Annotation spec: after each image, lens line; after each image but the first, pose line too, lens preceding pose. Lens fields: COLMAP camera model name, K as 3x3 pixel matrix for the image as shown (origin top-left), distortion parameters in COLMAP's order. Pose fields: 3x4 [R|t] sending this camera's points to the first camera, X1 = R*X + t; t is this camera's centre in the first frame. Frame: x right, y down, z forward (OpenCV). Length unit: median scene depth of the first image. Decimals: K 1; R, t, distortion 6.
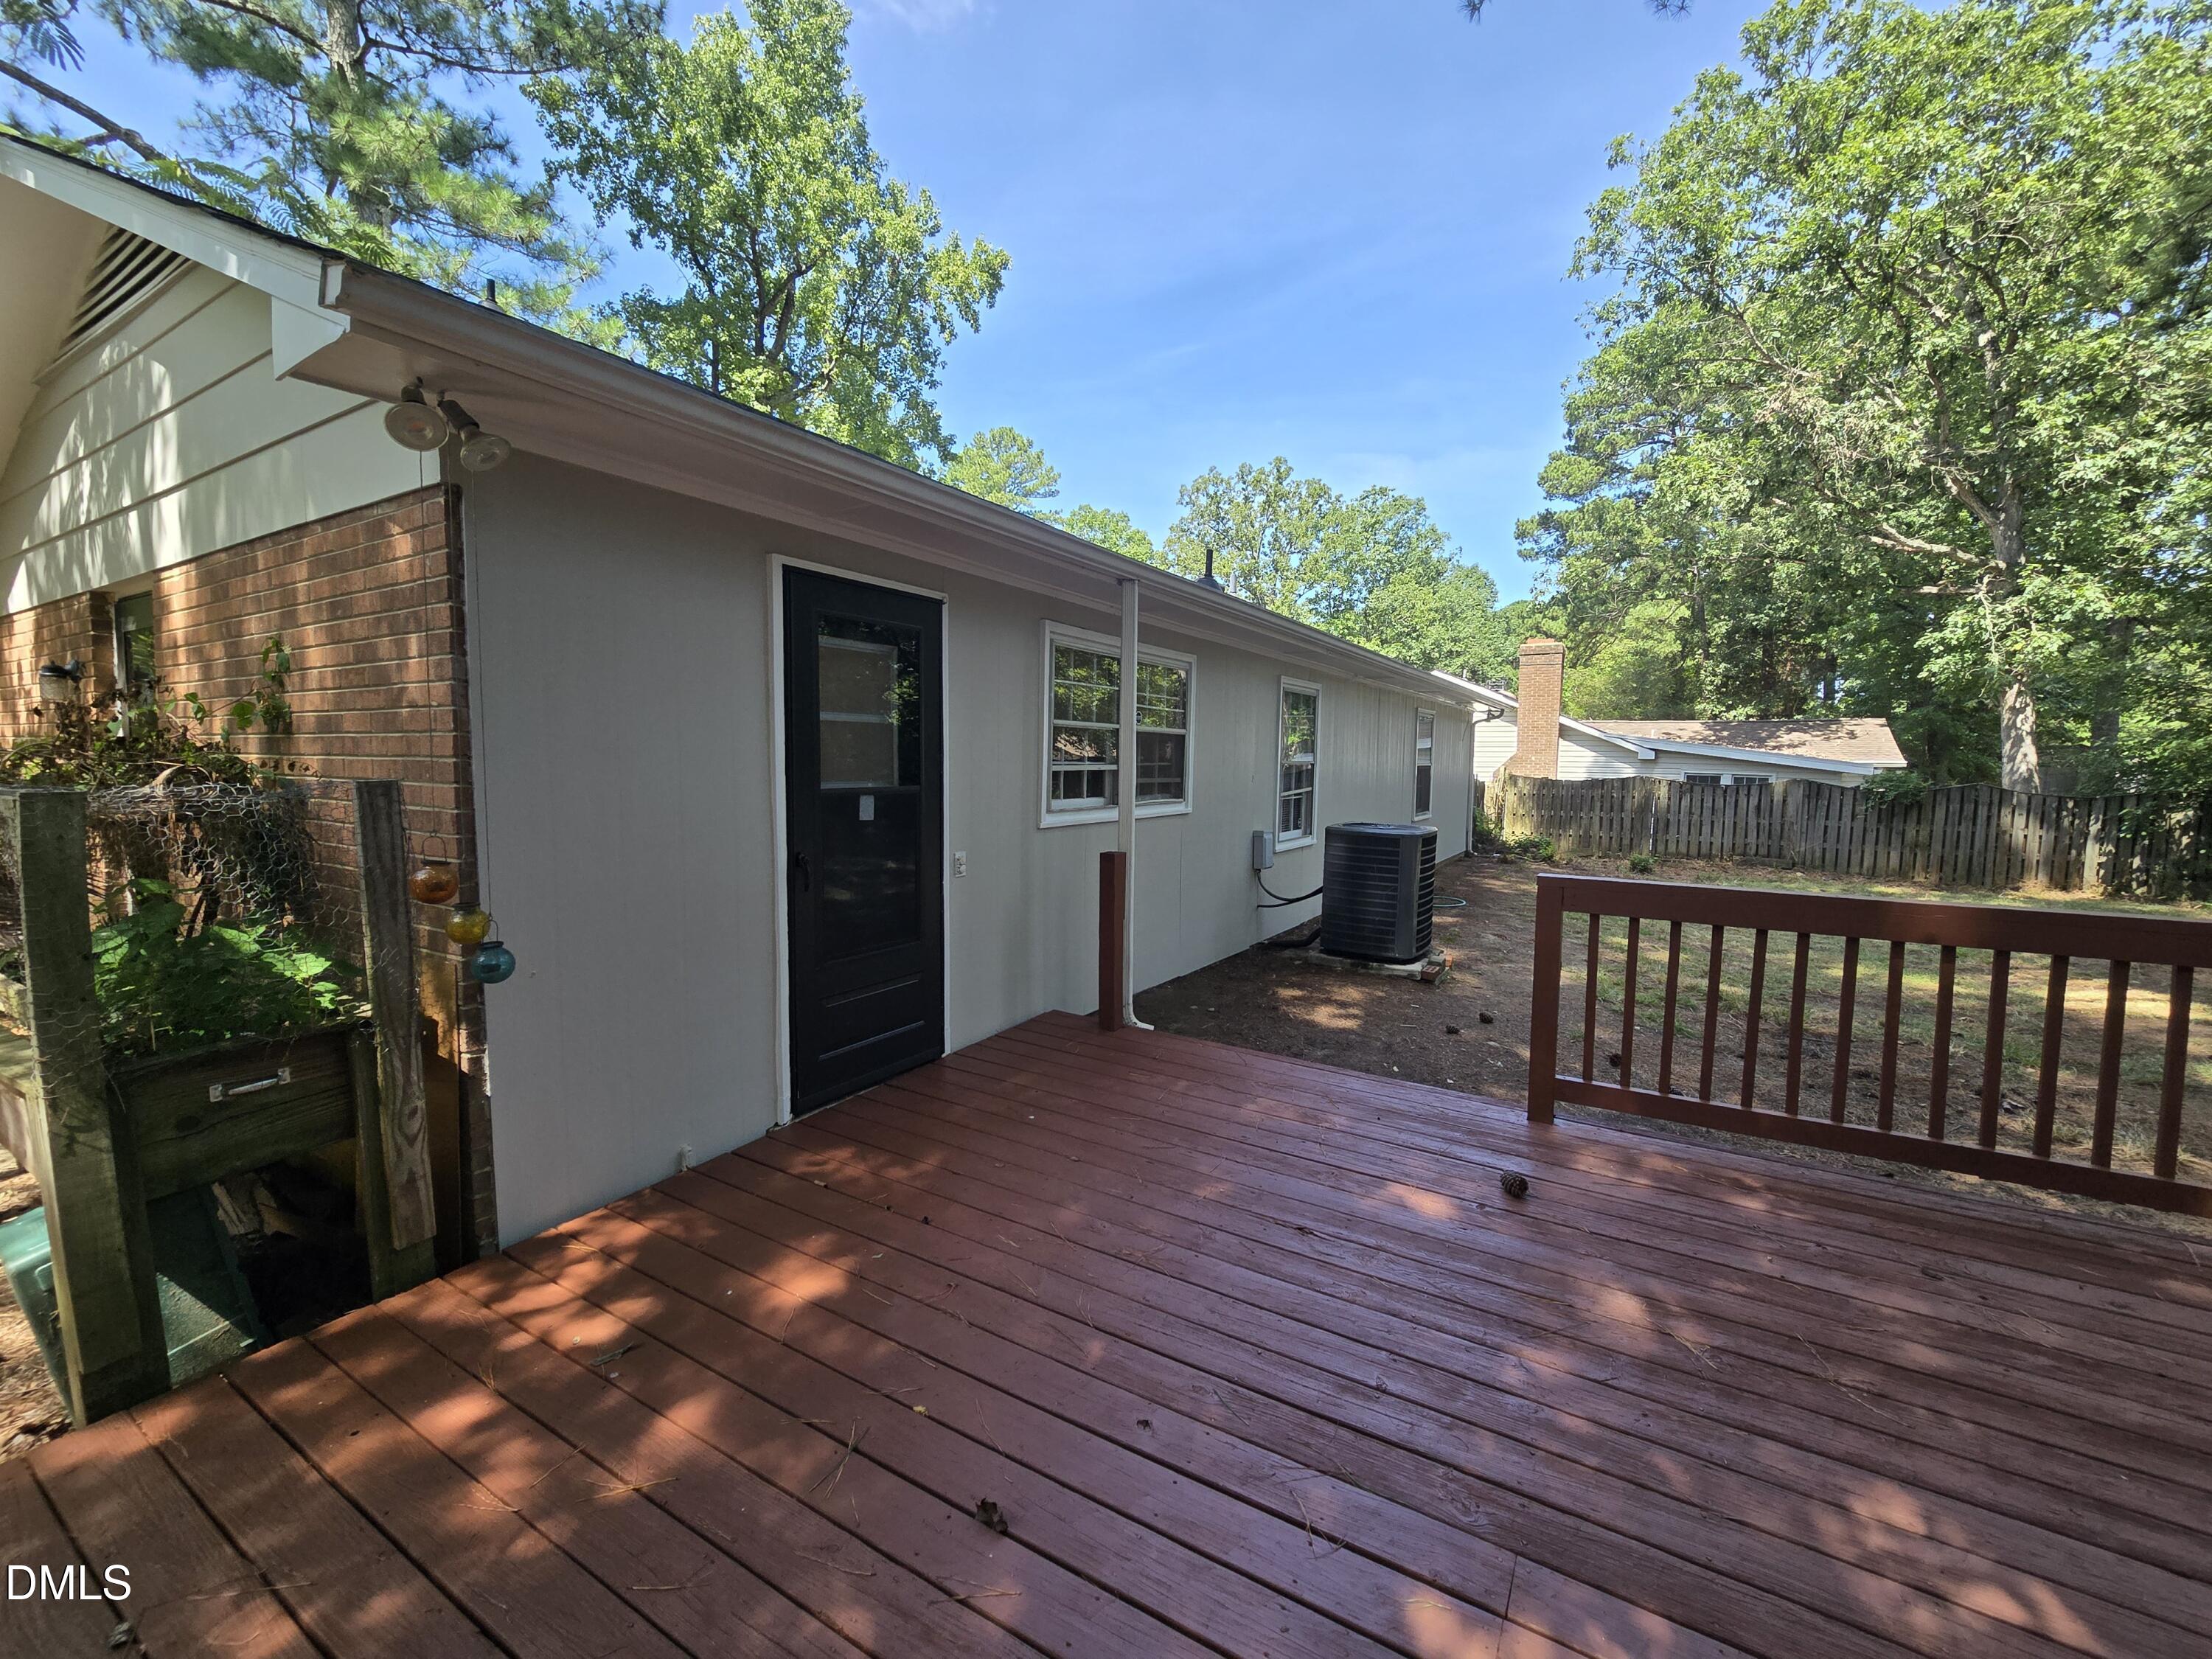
lens RADIAL K [[905.9, 0, 1117.2], [0, 905.9, 823.4], [0, 0, 1]] dist [-0.001115, -0.000342]
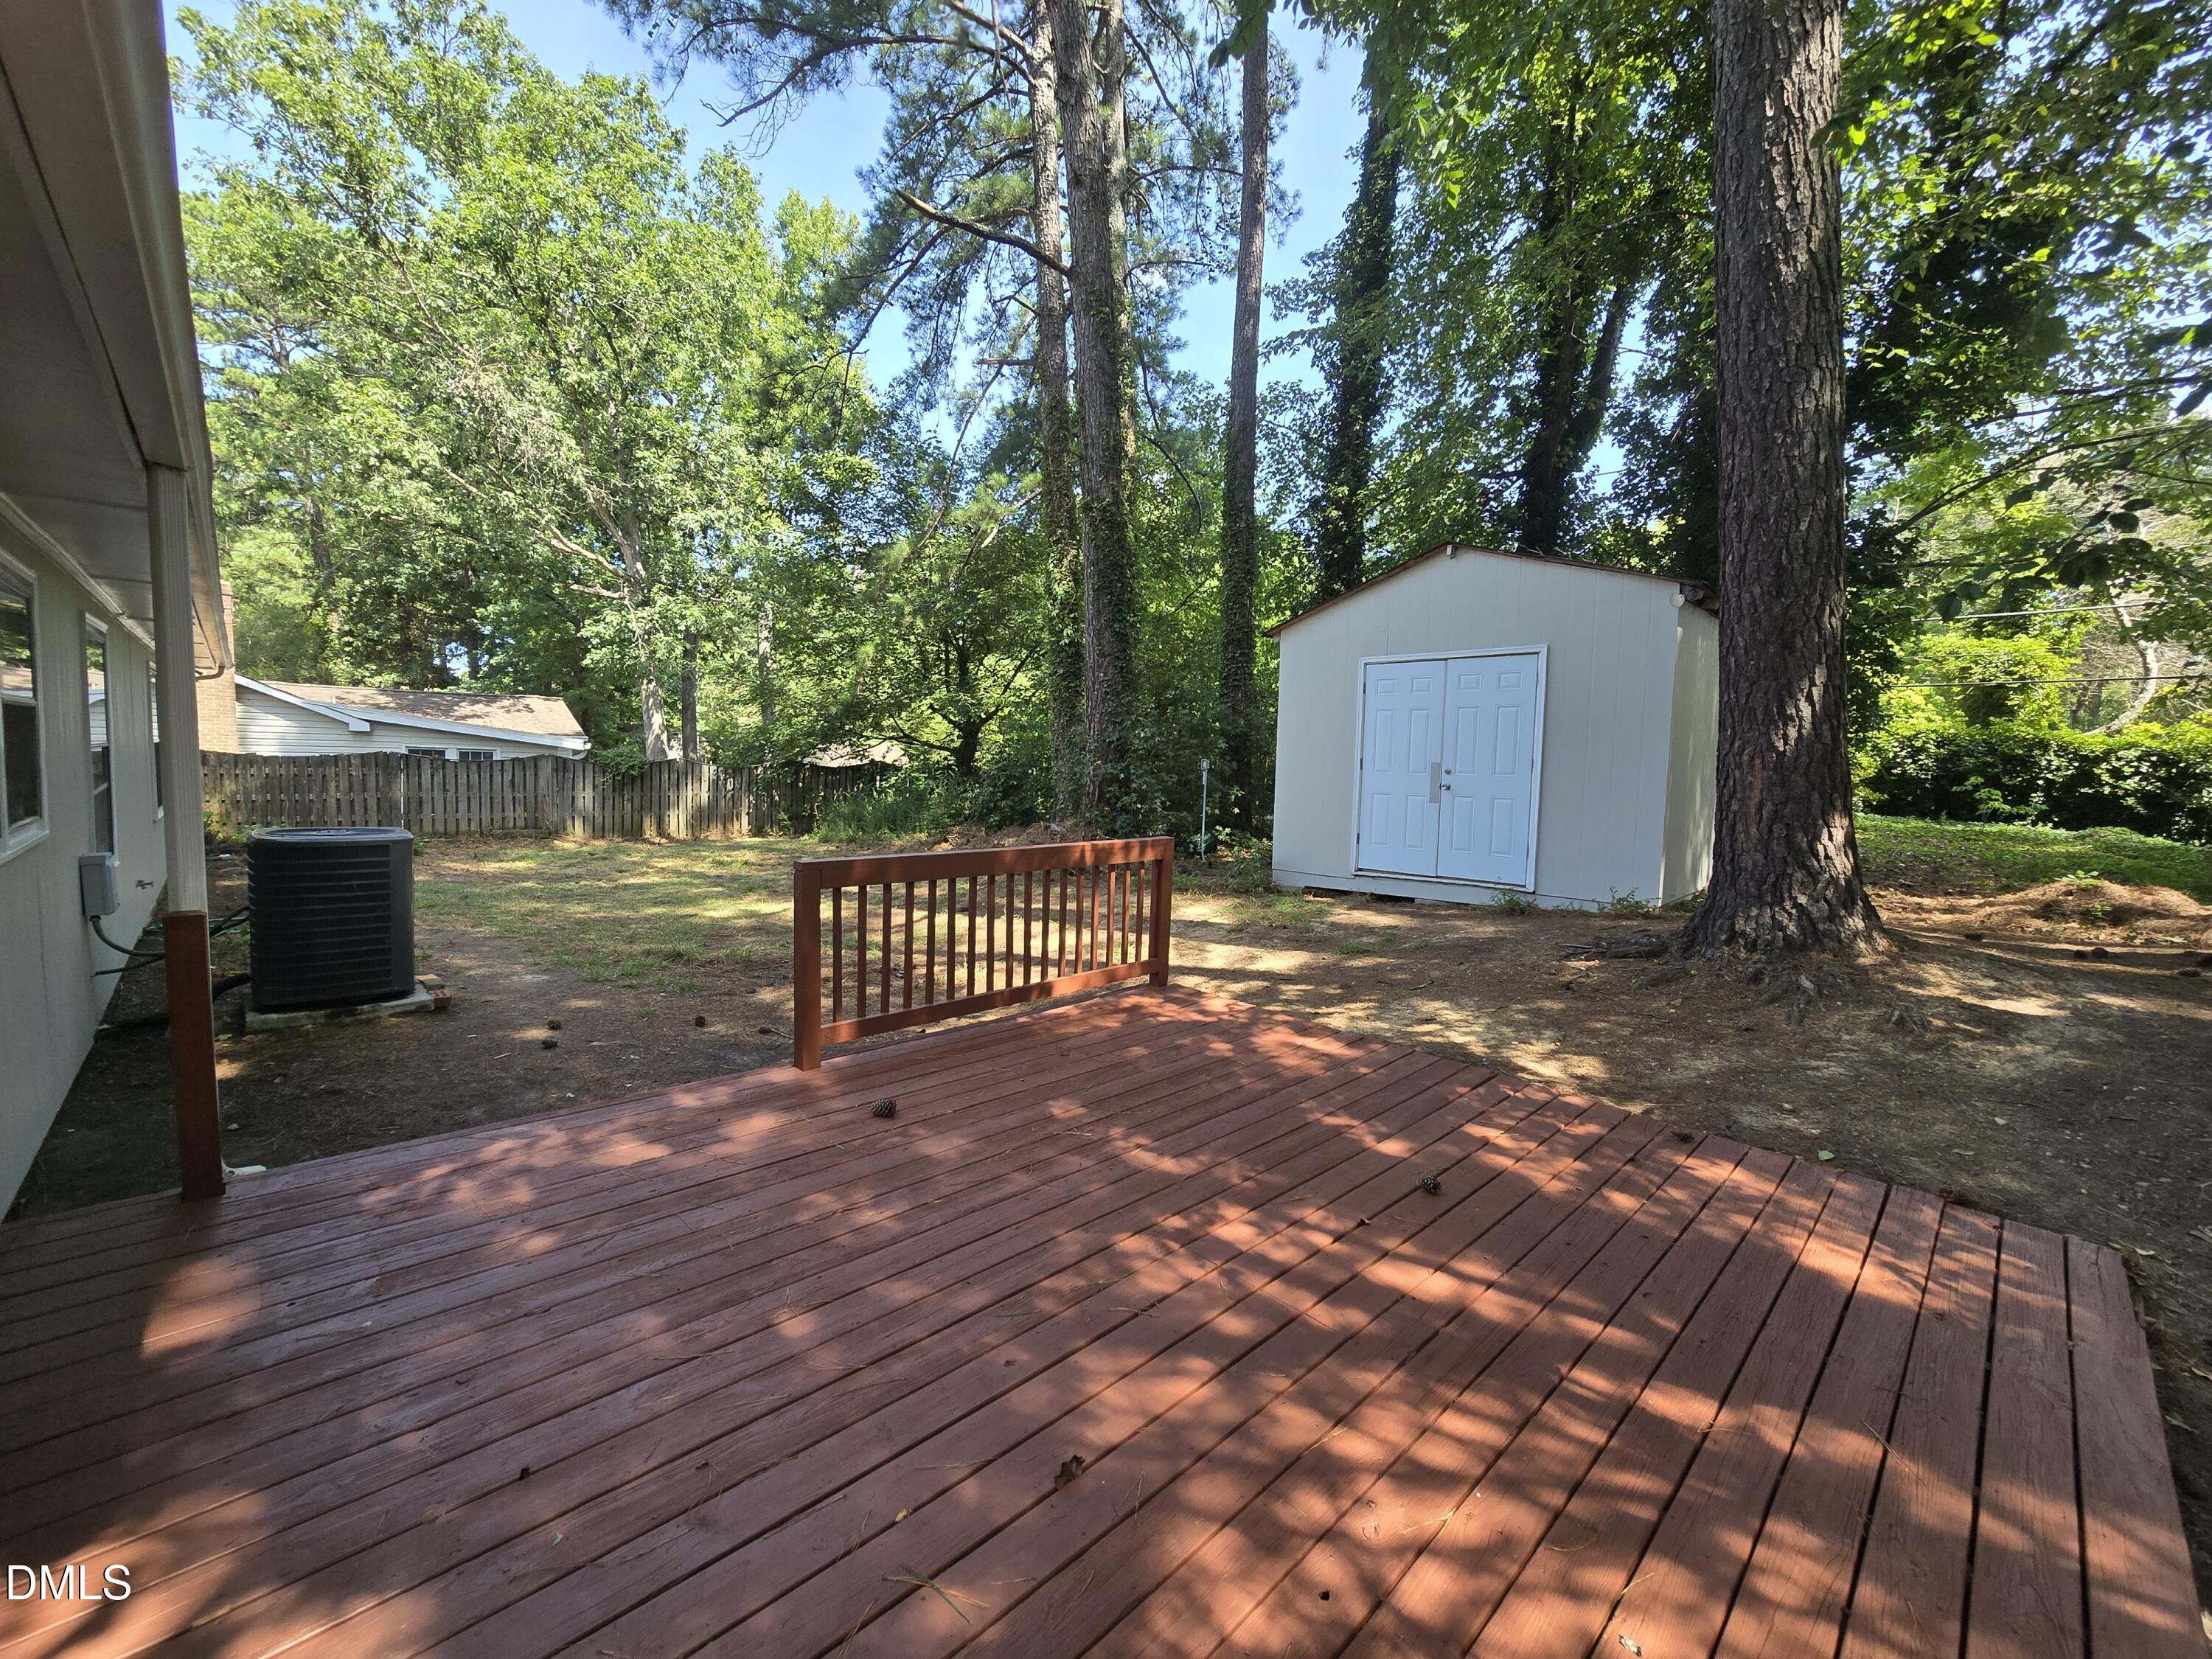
lens RADIAL K [[908.4, 0, 1120.1], [0, 908.4, 823.4], [0, 0, 1]] dist [-0.012653, -0.000326]
pose [[0.257195, -0.077972, 0.963209, -0.233560], [0.043959, 0.996652, 0.068941, -0.023190], [-0.965359, 0.024611, 0.259762, 0.128373]]
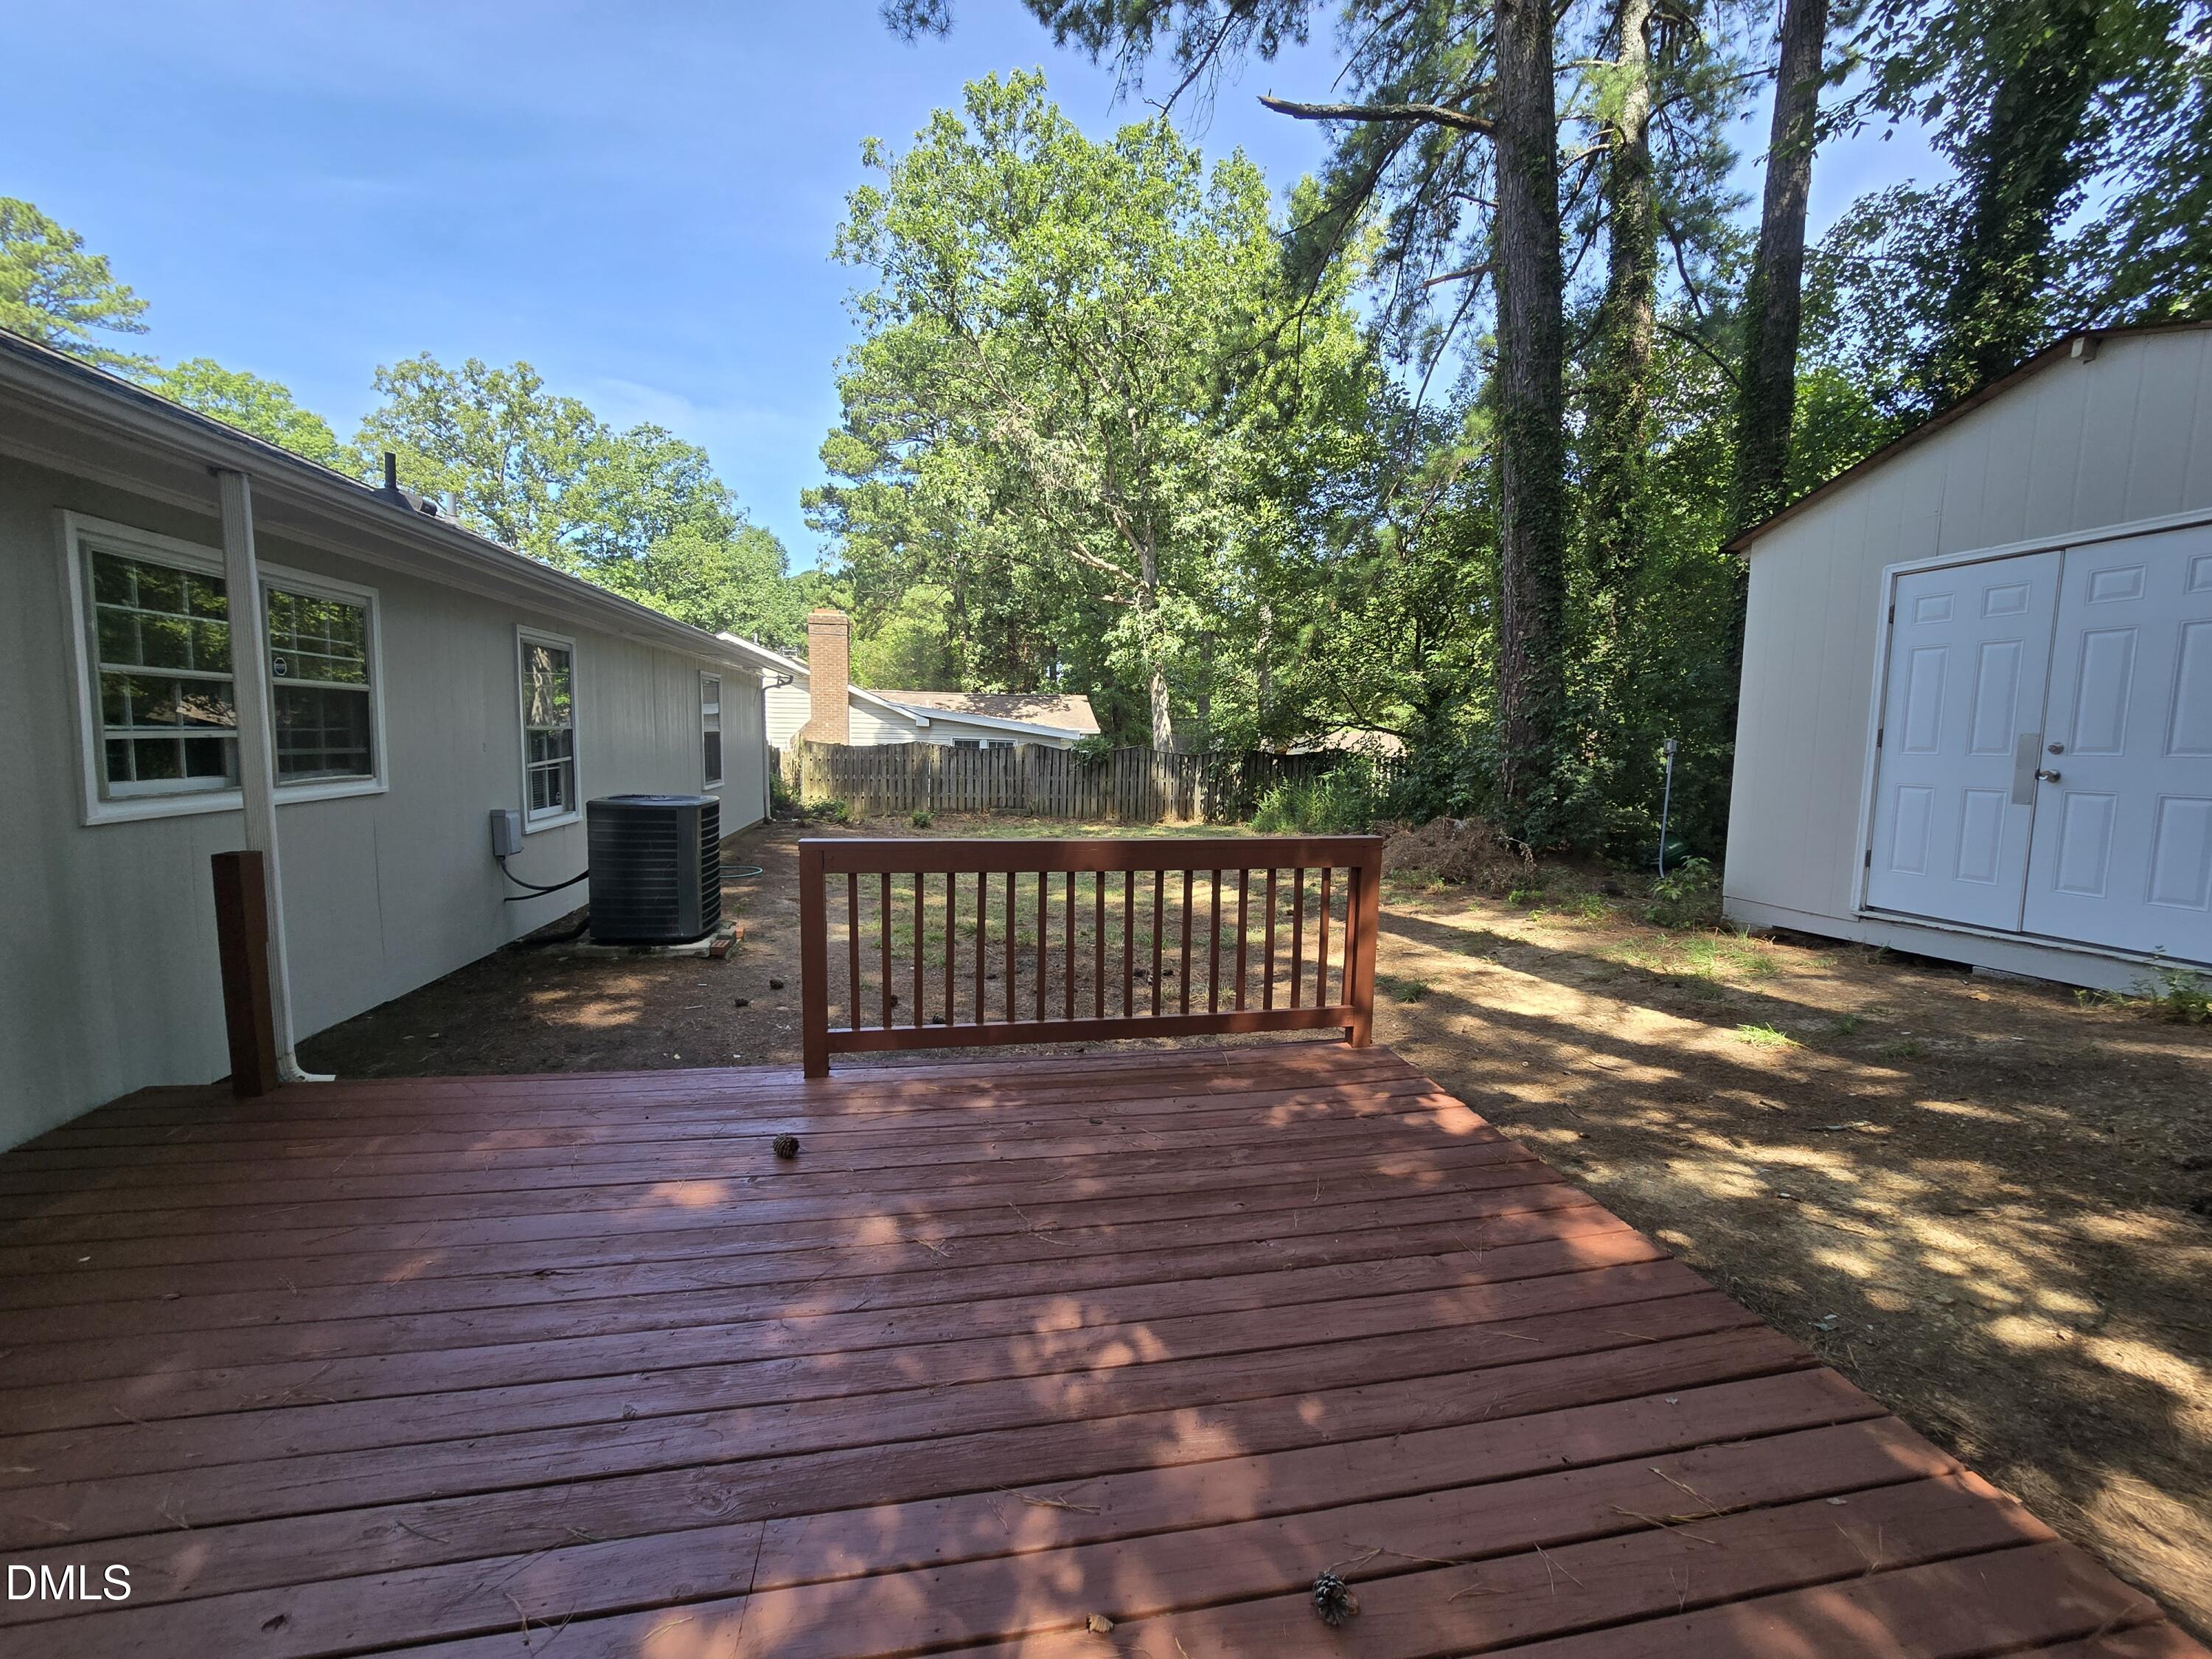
lens RADIAL K [[909.1, 0, 1112.5], [0, 909.1, 828.9], [0, 0, 1]] dist [-0.001579, -0.000773]
pose [[0.747807, -0.067948, 0.660430, 0.023145], [0.039375, 0.997537, 0.058046, -0.000718], [-0.662747, -0.017403, 0.748641, -0.000092]]
